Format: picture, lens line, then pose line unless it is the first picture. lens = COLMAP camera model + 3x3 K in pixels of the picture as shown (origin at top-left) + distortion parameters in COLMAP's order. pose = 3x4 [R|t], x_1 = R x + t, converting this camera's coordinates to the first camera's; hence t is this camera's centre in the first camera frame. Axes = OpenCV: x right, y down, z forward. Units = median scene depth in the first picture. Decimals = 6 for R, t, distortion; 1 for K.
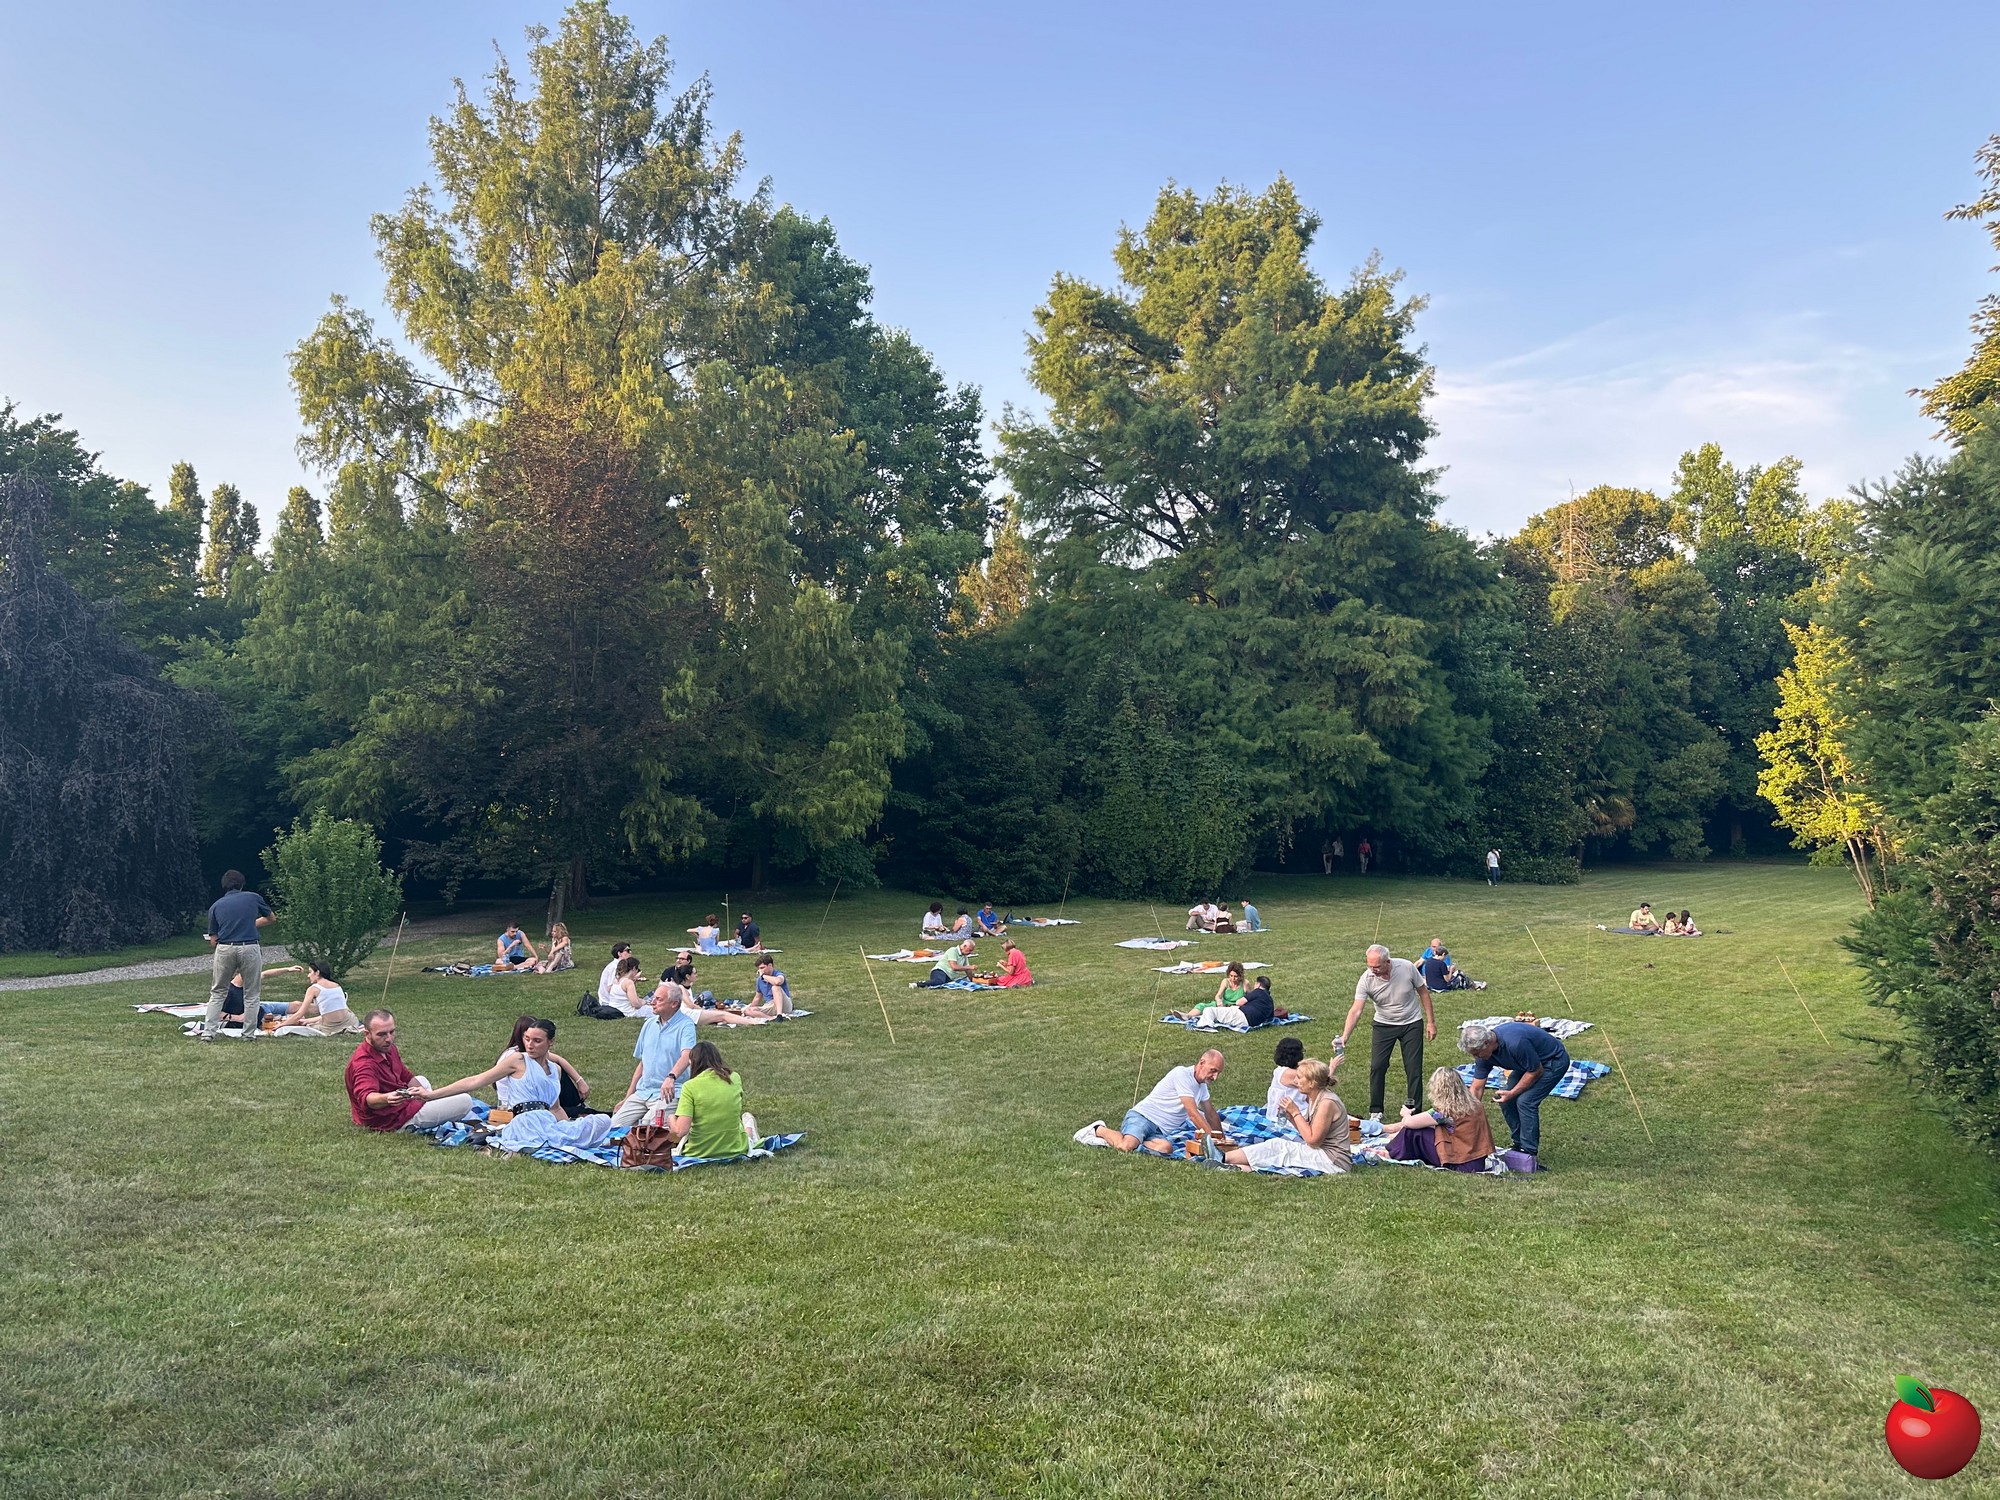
lens RADIAL K [[1400.8, 0, 988.1], [0, 1400.8, 758.5], [0, 0, 1]] dist [0.184257, -0.303597]
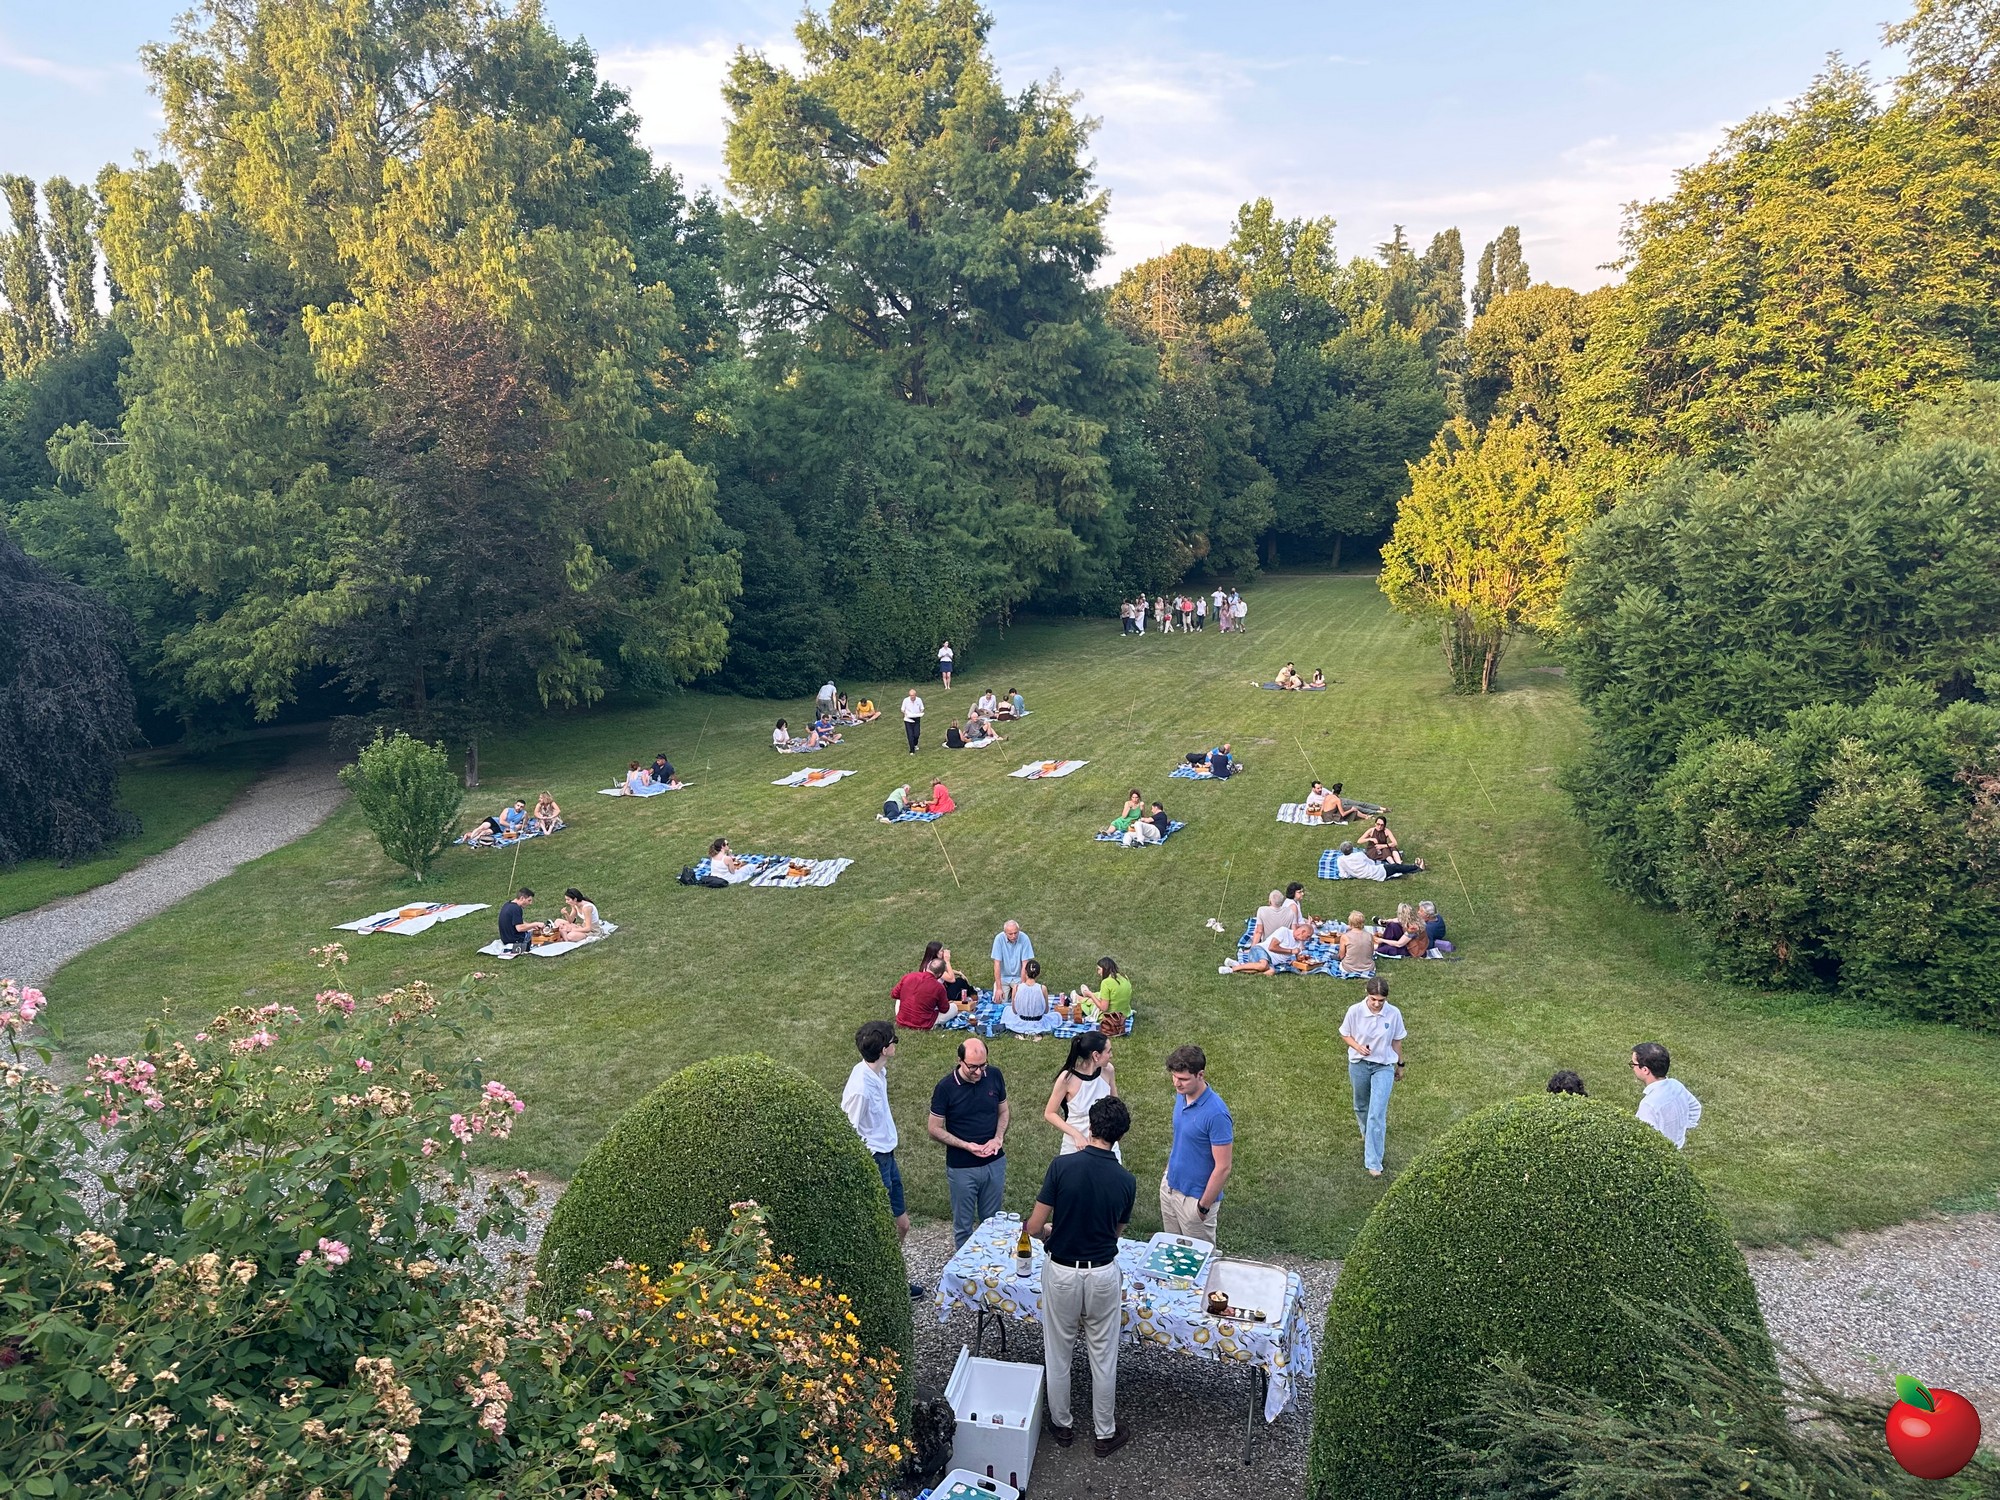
lens RADIAL K [[1390.5, 0, 970.6], [0, 1390.5, 761.2], [0, 0, 1]] dist [0.109079, -0.173807]
pose [[0.953496, -0.082576, 0.289872, -0.157040], [0.017847, 0.975519, 0.219191, -0.080034], [-0.300875, -0.203824, 0.931627, -0.098576]]
